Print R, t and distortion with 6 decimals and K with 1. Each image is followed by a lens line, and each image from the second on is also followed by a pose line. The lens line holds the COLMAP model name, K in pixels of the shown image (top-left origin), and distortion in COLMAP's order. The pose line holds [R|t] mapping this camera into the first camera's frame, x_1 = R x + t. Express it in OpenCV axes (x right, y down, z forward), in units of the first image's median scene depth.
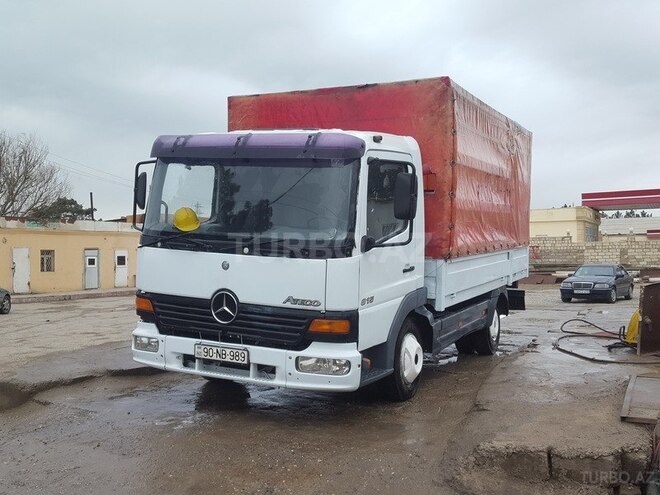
lens RADIAL K [[630.1, 0, 352.8], [0, 630.1, 233.1], [0, 0, 1]] dist [0.041311, 0.000000]
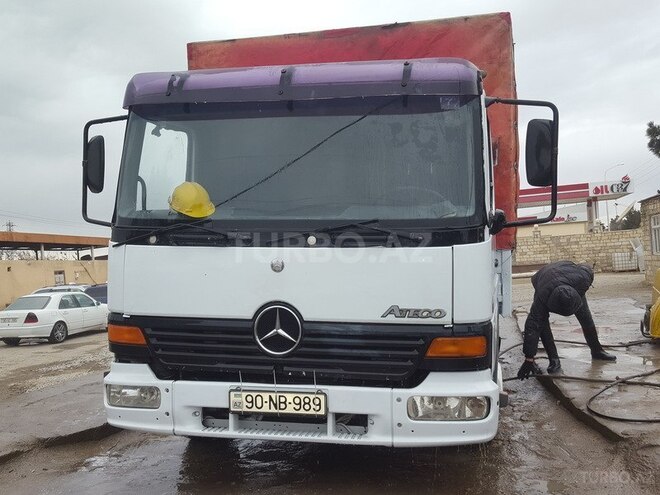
lens RADIAL K [[630.1, 0, 330.1], [0, 630.1, 248.3], [0, 0, 1]] dist [0.041311, 0.000000]
pose [[0.974035, -0.038896, 0.223029, -0.290029], [0.039774, 0.999209, 0.000554, 0.035489], [-0.222874, 0.008332, 0.974812, 0.355299]]
